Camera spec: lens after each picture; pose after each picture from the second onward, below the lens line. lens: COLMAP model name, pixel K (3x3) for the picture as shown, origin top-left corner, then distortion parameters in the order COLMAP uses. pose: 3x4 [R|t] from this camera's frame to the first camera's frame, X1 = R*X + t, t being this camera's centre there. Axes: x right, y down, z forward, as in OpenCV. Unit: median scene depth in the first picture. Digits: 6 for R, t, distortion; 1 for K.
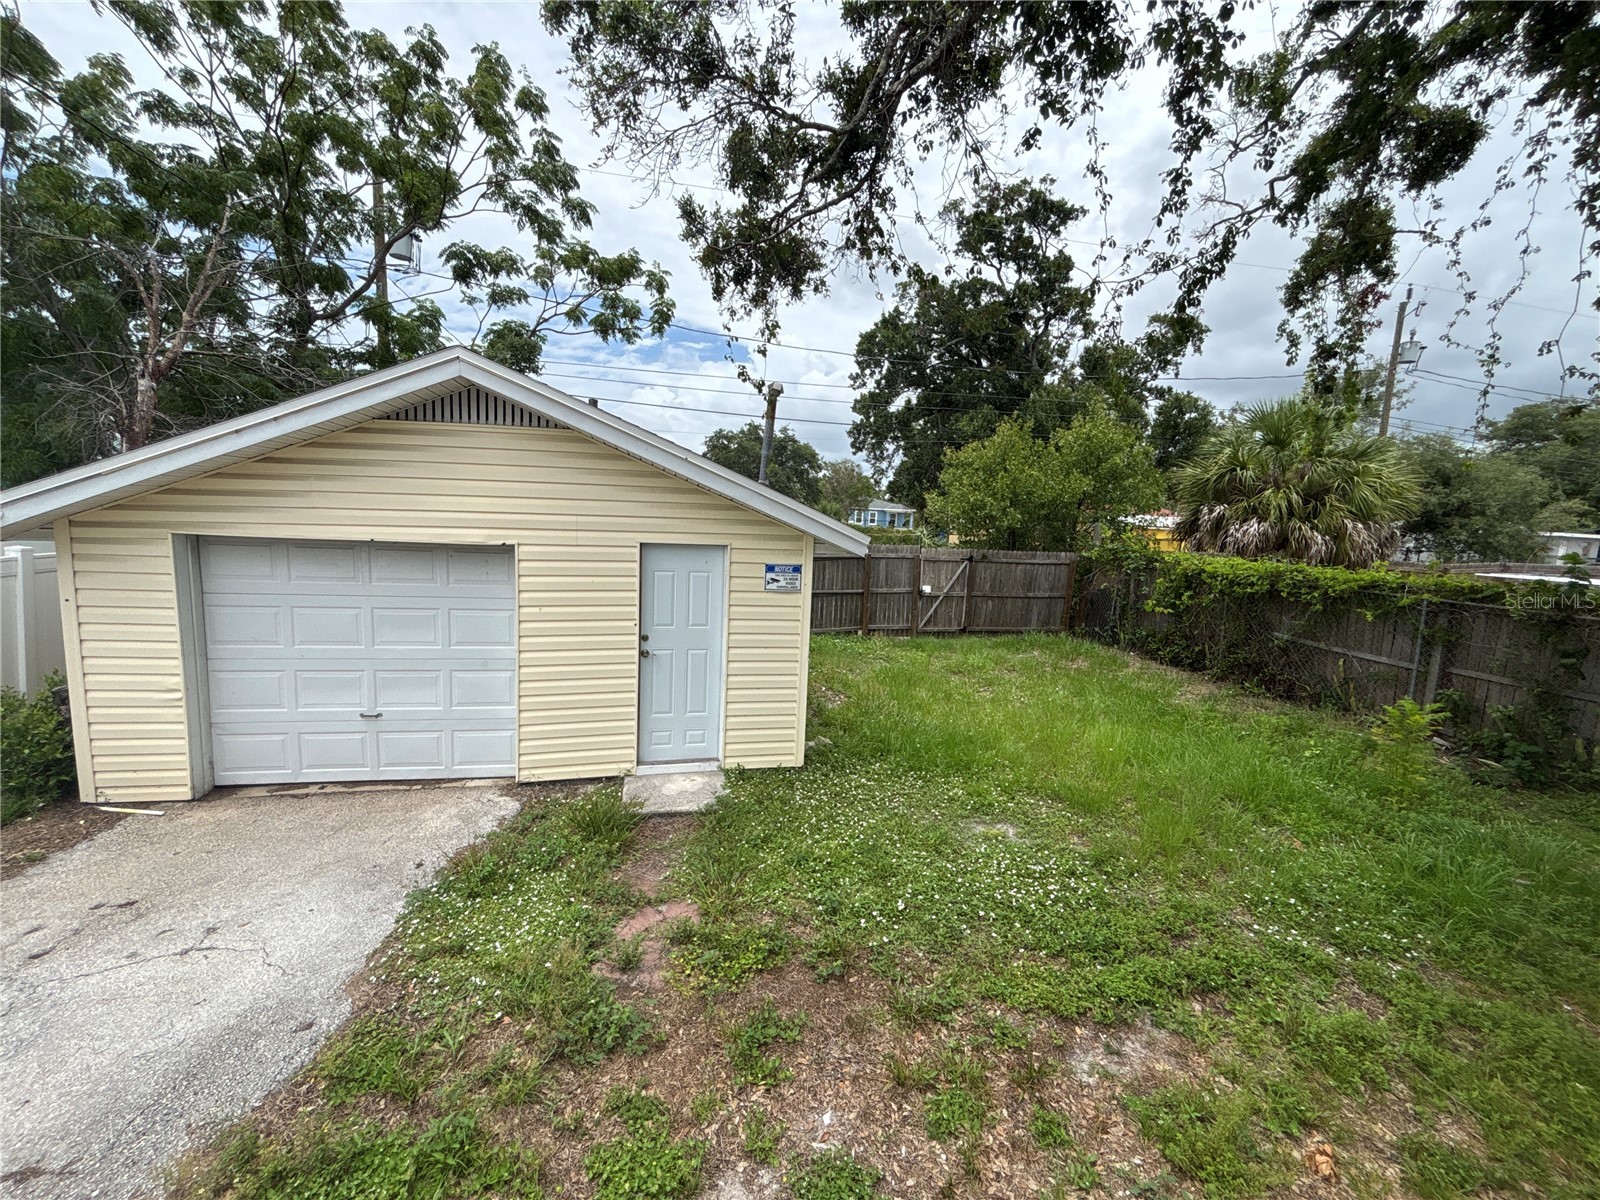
lens RADIAL K [[649.7, 0, 800.0], [0, 649.7, 600.0], [0, 0, 1]] dist [0.003444, 0.000354]
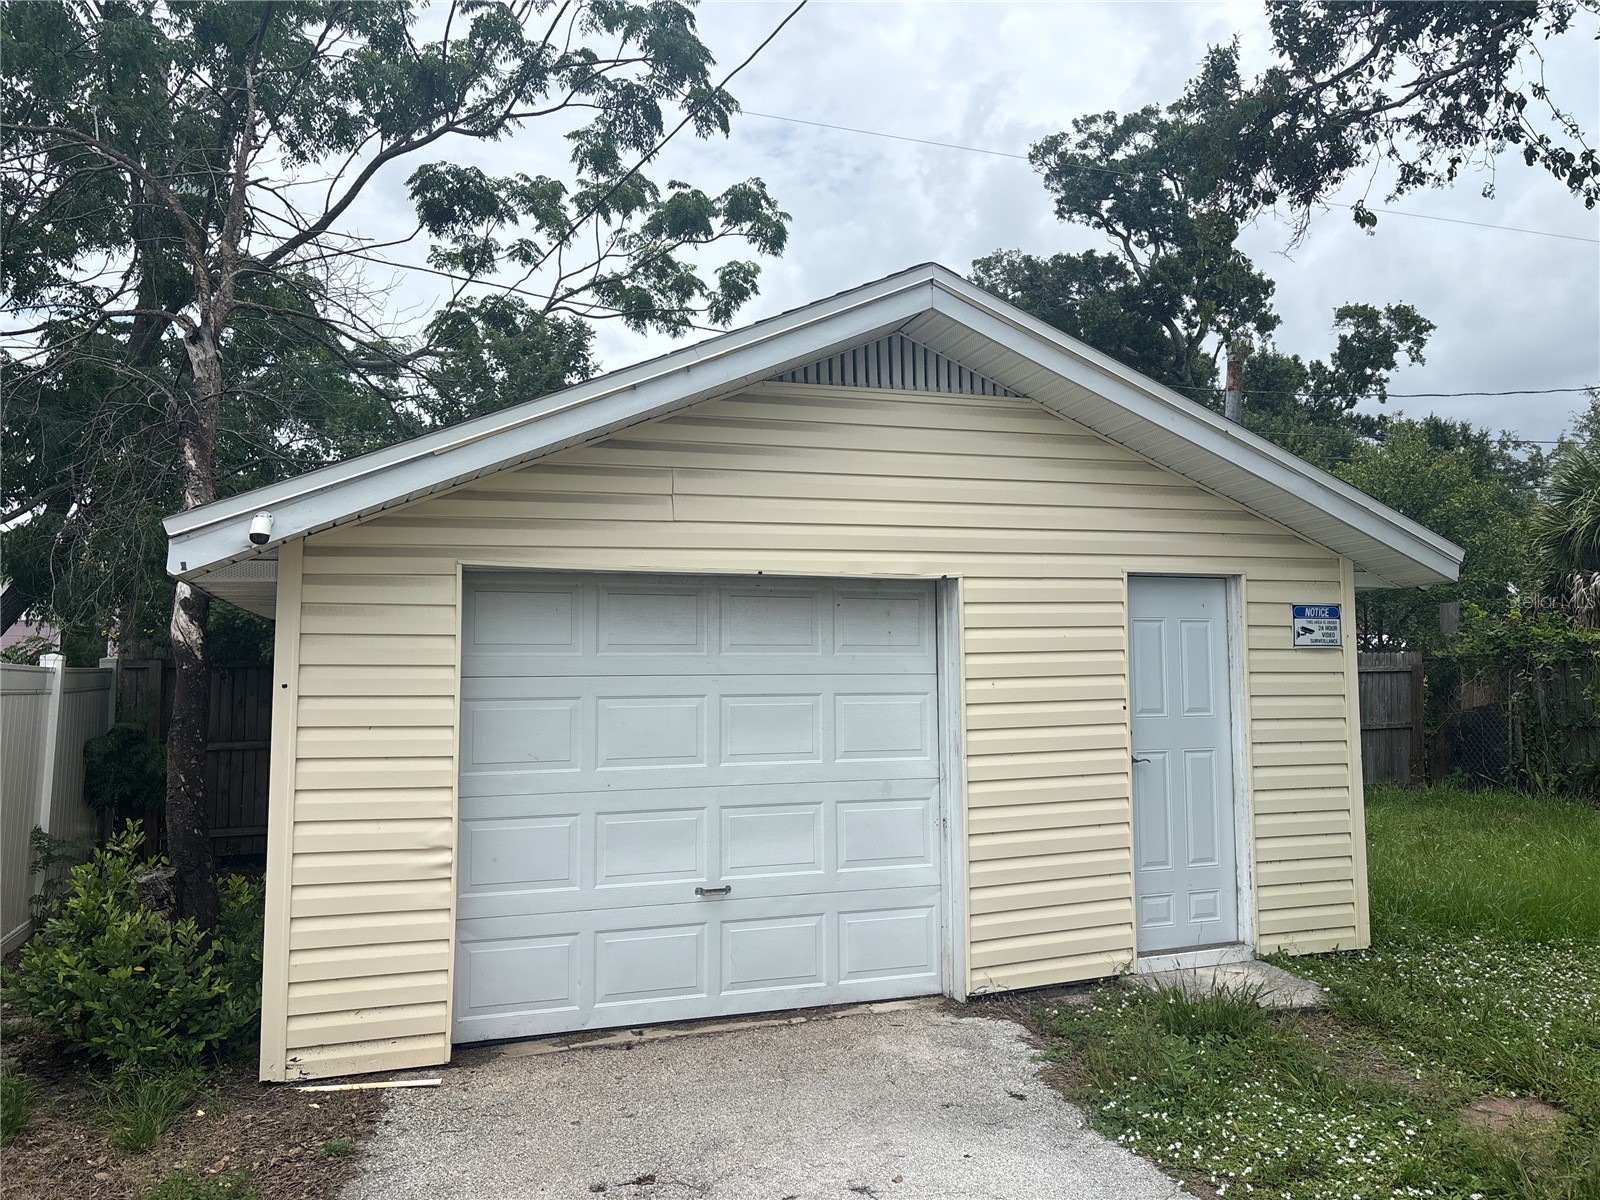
lens RADIAL K [[1212.0, 0, 800.0], [0, 1212.0, 600.0], [0, 0, 1]] dist [0.032506, 0.001817]
pose [[0.987625, -0.043235, 0.150754, -0.713778], [0.072630, 0.978046, -0.195322, 0.138310], [-0.138999, 0.203854, 0.969083, -0.073173]]
